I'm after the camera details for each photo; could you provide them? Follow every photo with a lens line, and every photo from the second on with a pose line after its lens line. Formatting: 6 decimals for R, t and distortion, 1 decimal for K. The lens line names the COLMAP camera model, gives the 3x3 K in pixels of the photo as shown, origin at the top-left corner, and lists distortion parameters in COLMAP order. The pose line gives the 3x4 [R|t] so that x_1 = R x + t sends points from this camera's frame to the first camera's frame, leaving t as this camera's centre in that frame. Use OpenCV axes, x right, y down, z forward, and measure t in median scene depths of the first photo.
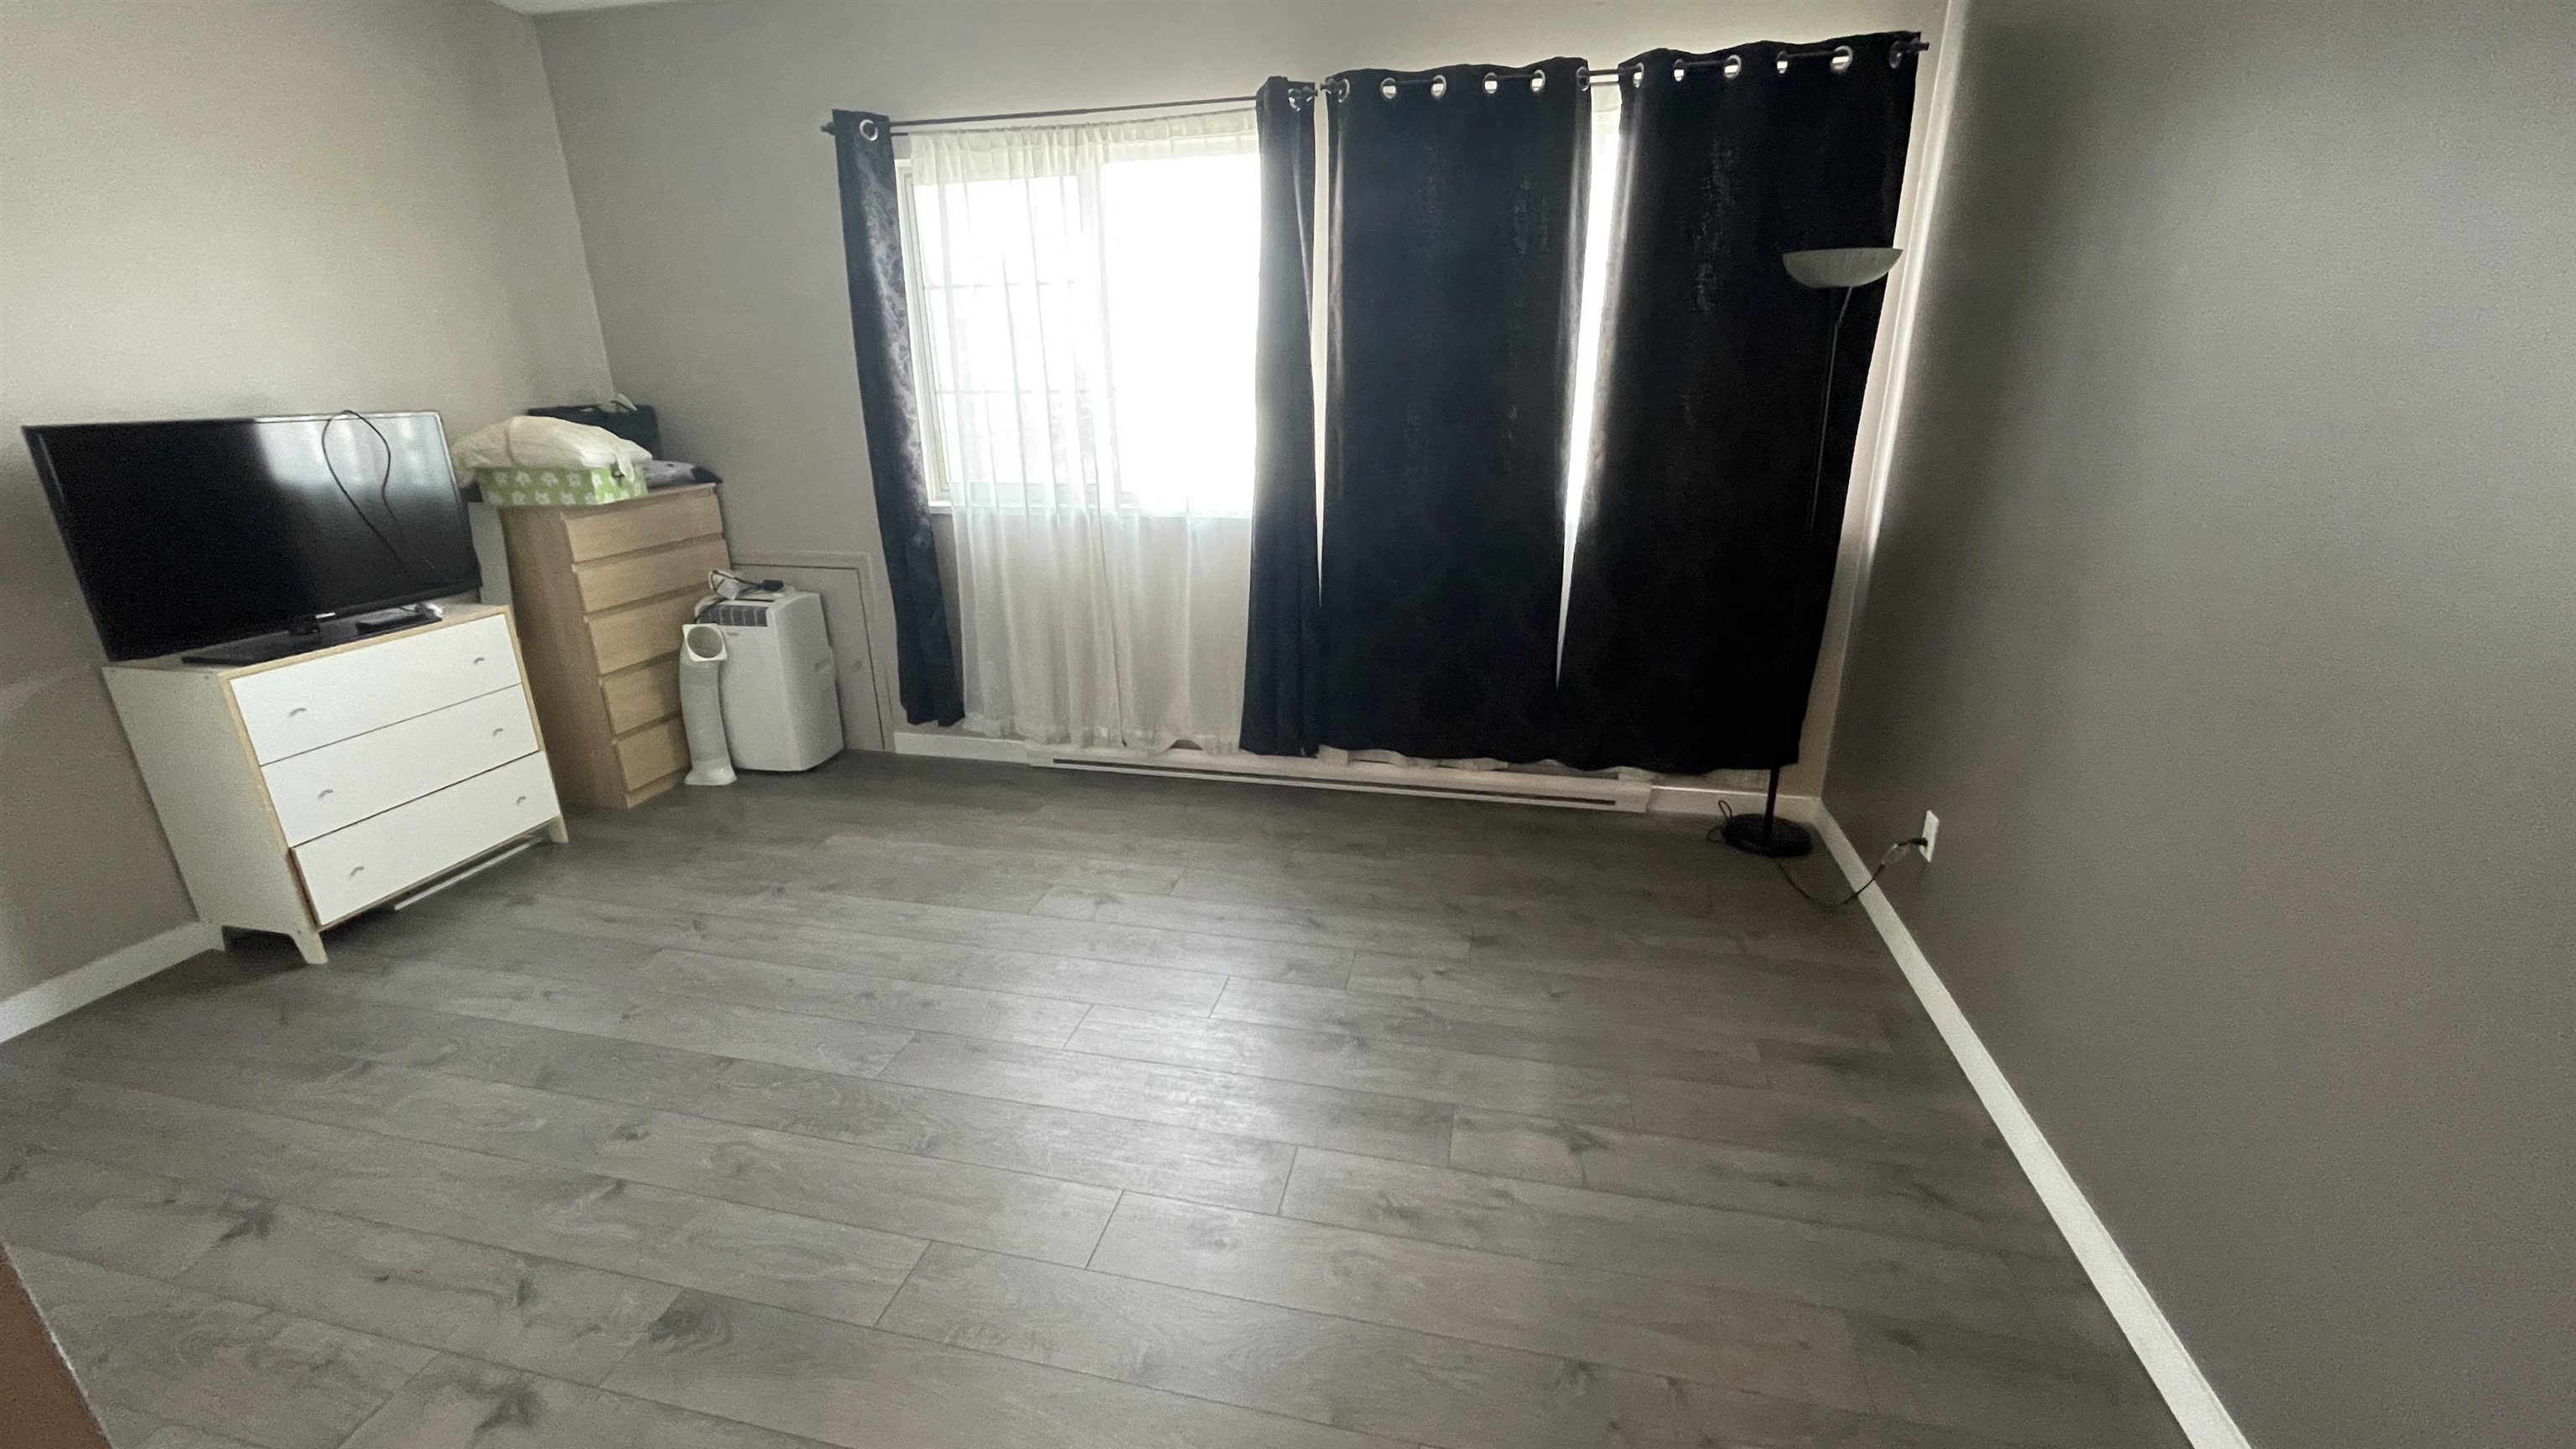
lens RADIAL K [[1037.5, 0, 1284.2], [0, 1037.5, 727.0], [0, 0, 1]] dist [-0.008917, 0.001492]
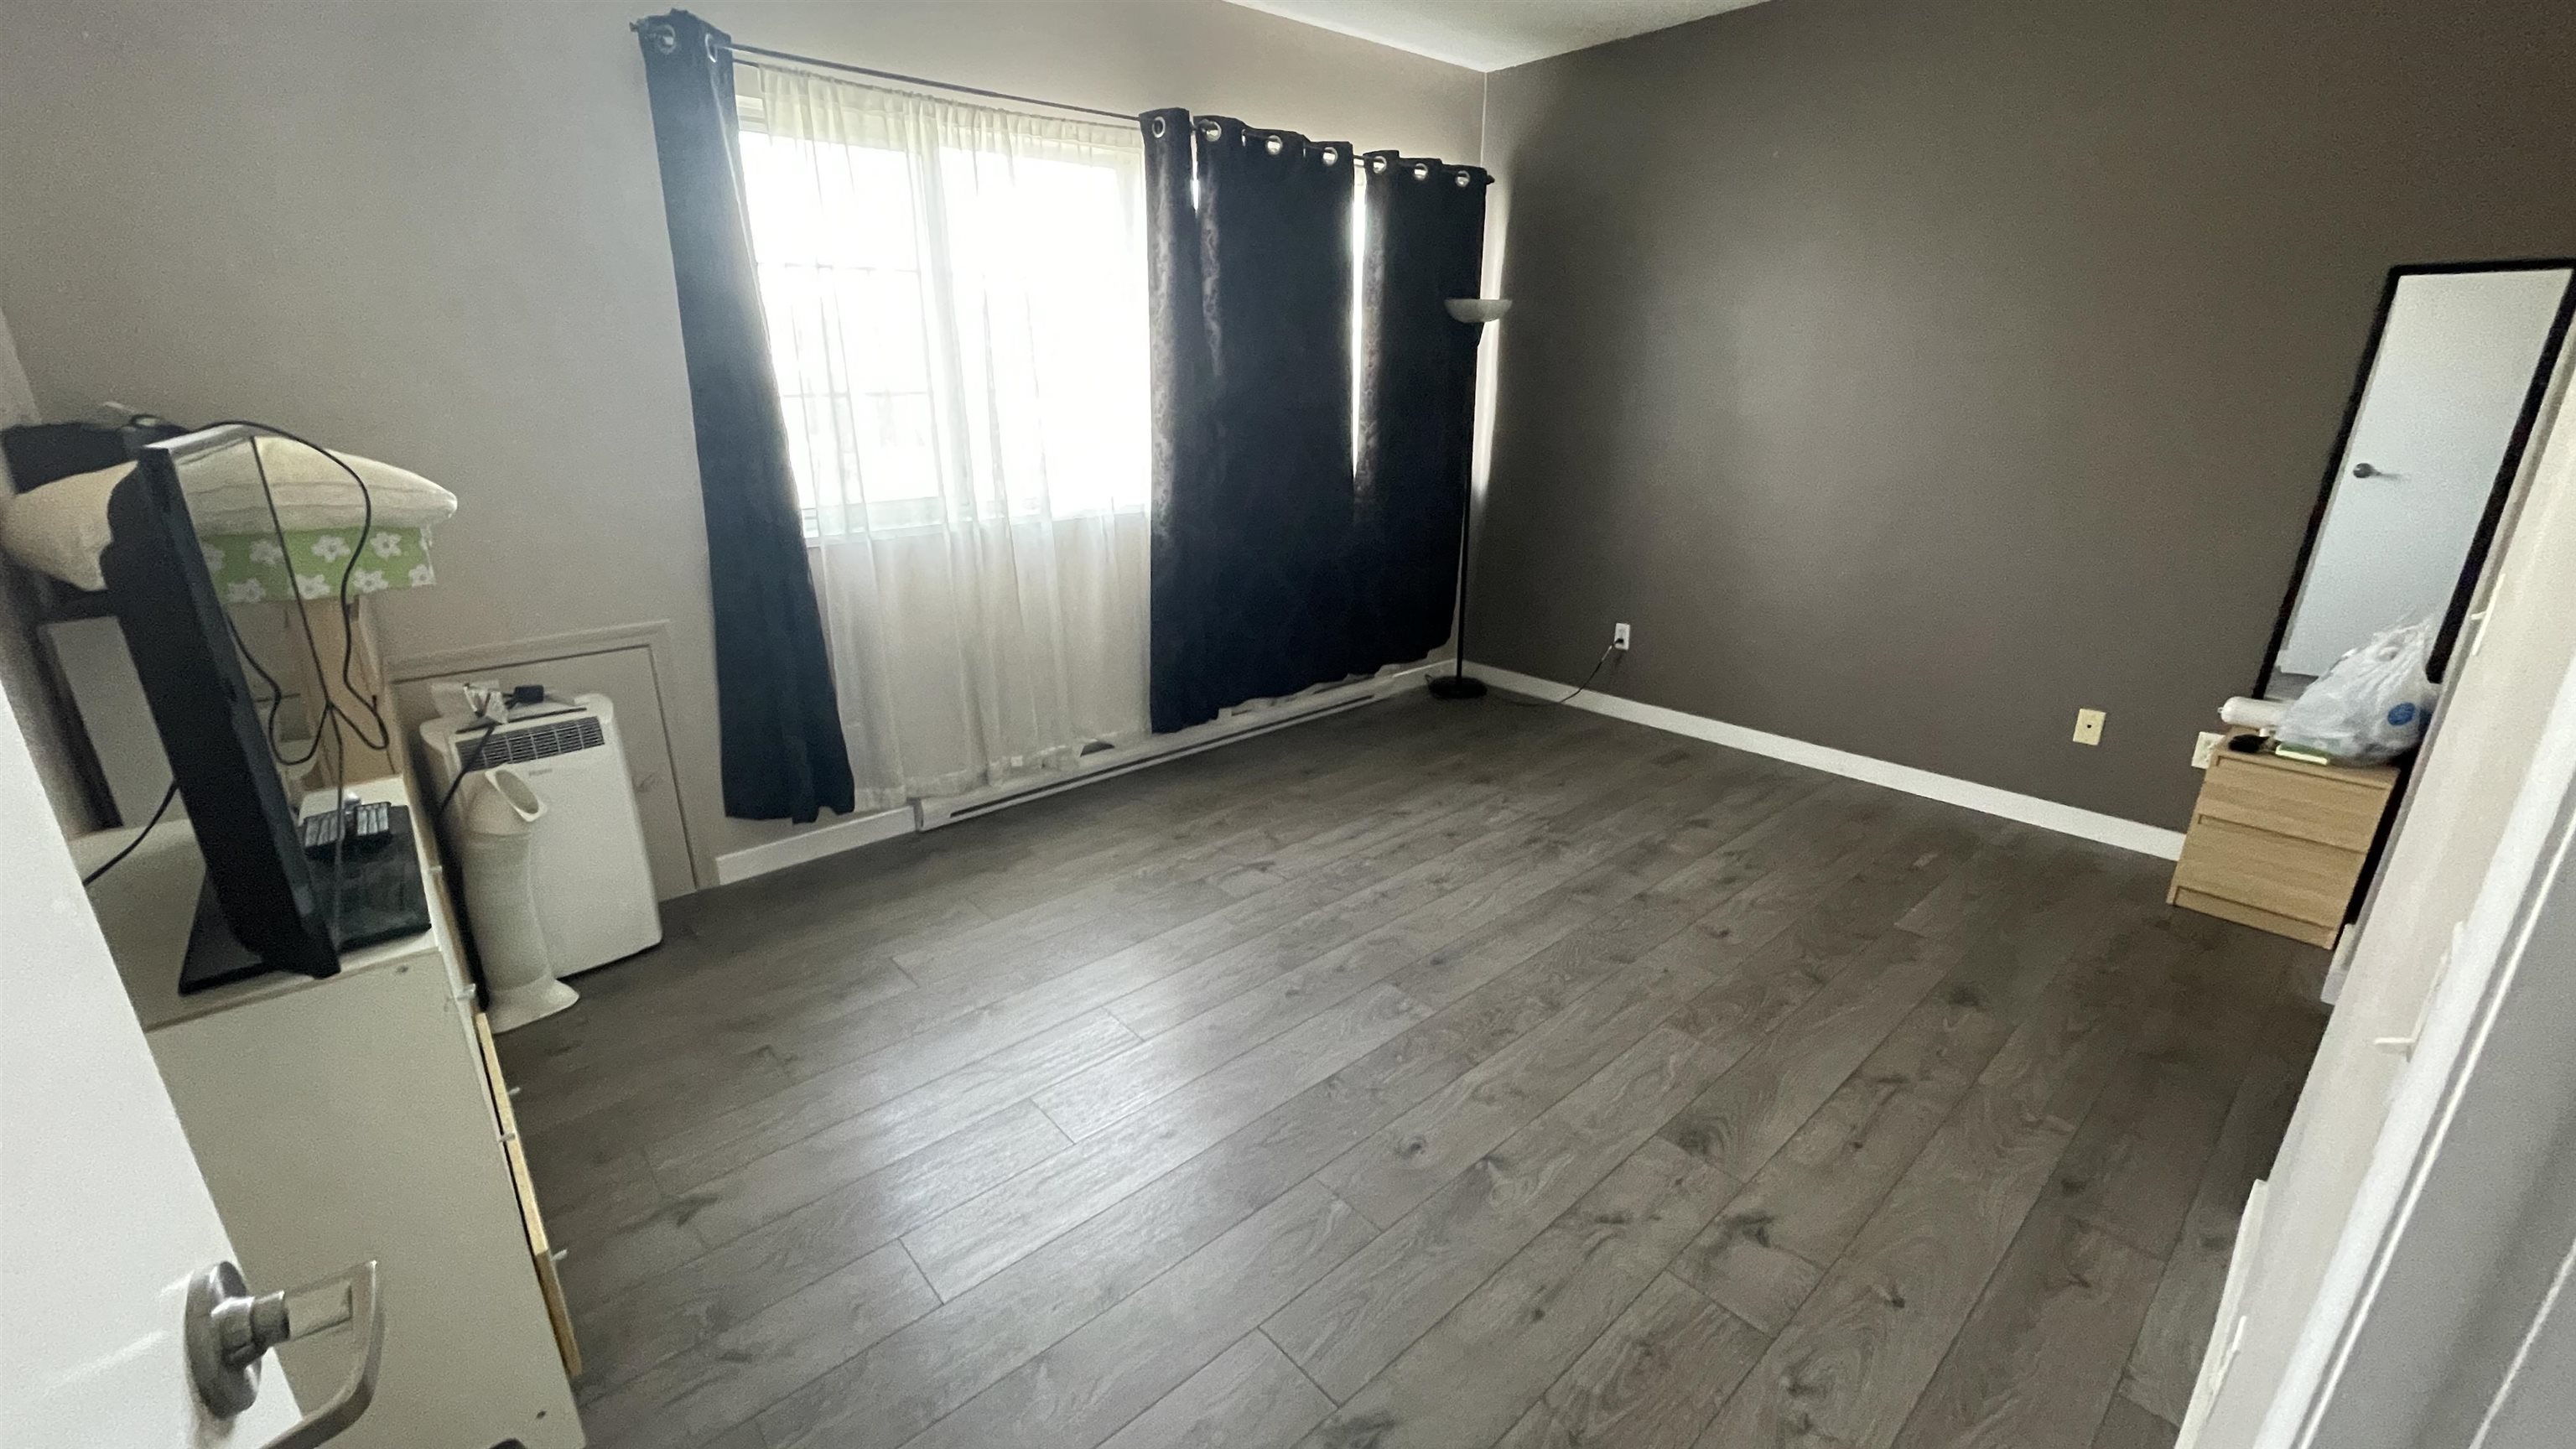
lens RADIAL K [[1037.5, 0, 1281.9], [0, 1037.5, 719.9], [0, 0, 1]] dist [-0.008917, 0.001492]
pose [[0.583184, -0.246745, 0.773960, -0.861777], [0.263800, 0.958641, 0.106848, -0.077117], [-0.768314, 0.141858, 0.624155, 0.277250]]
